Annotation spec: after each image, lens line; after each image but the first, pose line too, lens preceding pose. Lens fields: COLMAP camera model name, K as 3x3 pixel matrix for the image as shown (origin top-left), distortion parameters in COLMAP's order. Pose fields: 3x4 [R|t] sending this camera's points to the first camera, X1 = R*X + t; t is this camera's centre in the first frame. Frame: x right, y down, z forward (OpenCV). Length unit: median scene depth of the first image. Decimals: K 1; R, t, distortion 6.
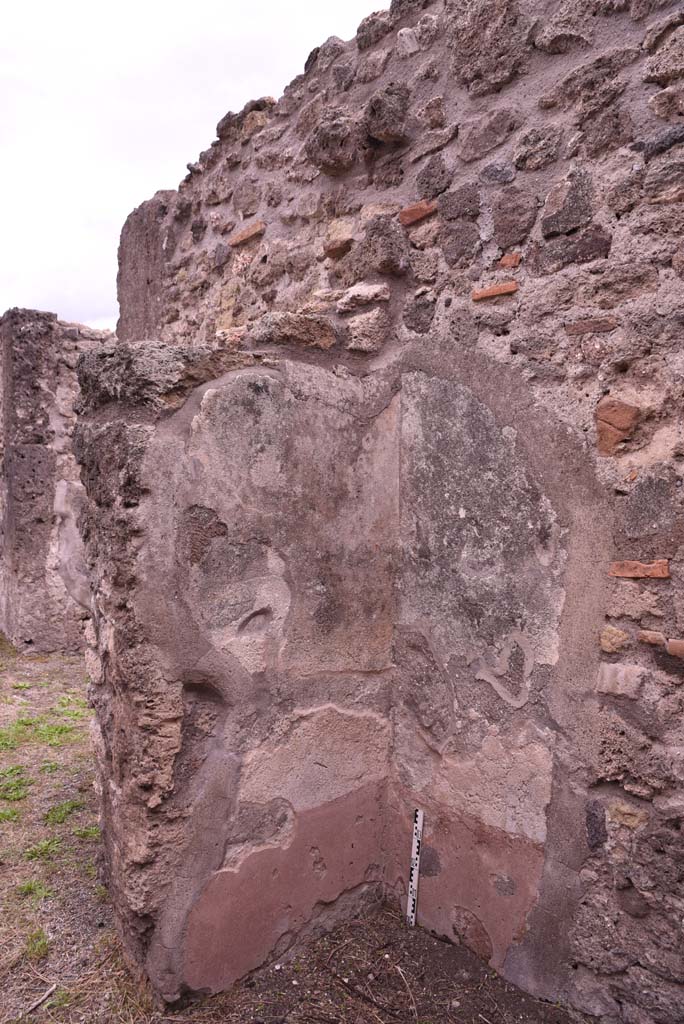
lens RADIAL K [[700.0, 0, 335.7], [0, 700.0, 513.3], [0, 0, 1]] dist [-0.132854, 0.091055]
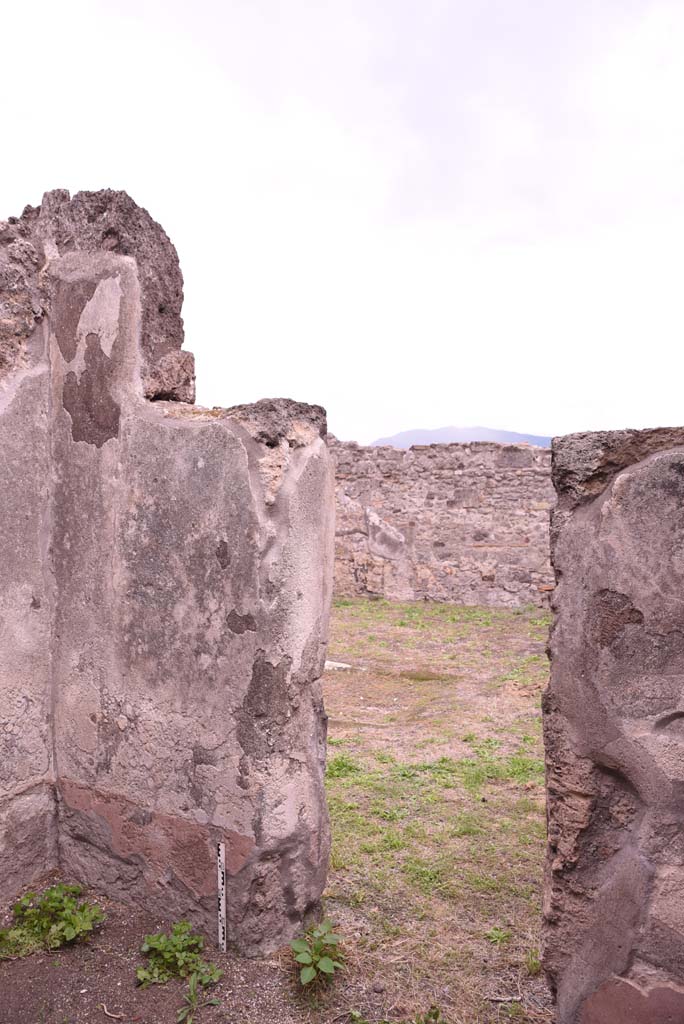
lens RADIAL K [[688.6, 0, 319.6], [0, 688.6, 513.4], [0, 0, 1]] dist [-0.074316, 0.030133]
pose [[0.357134, -0.003076, -0.934048, 0.553295], [-0.061242, 0.997766, -0.026702, -0.067212], [0.932044, 0.066739, 0.356147, 0.241025]]
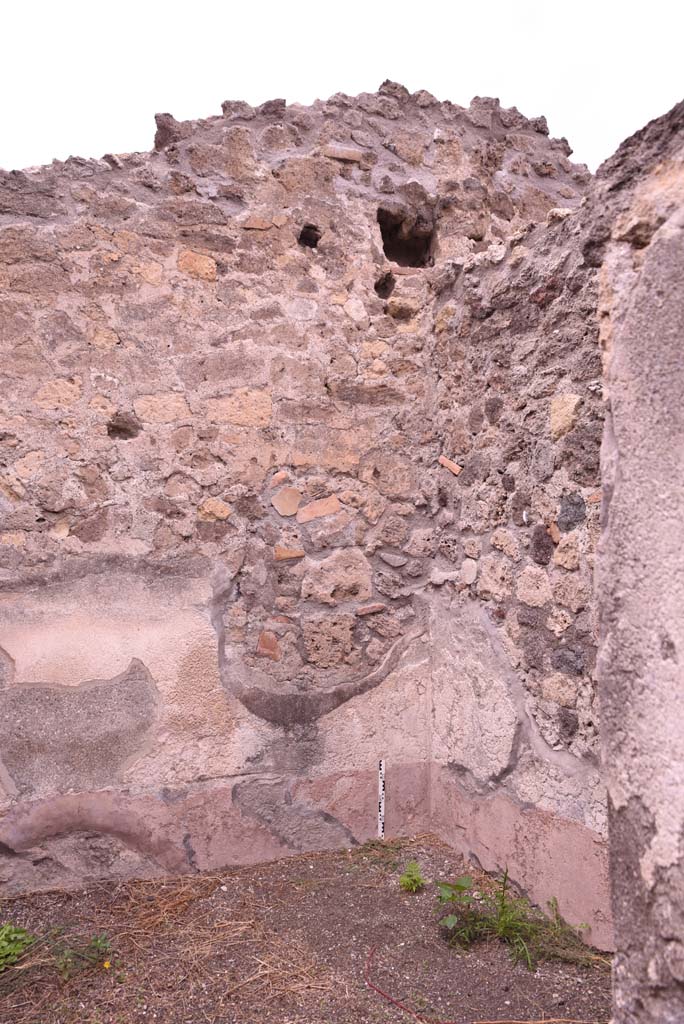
lens RADIAL K [[700.0, 0, 338.2], [0, 700.0, 510.7], [0, 0, 1]] dist [-0.132854, 0.091055]
pose [[-0.964671, 0.011789, 0.263194, -0.657373], [0.011045, 0.999930, -0.004309, -0.031763], [-0.263226, -0.001250, -0.964733, 1.217235]]
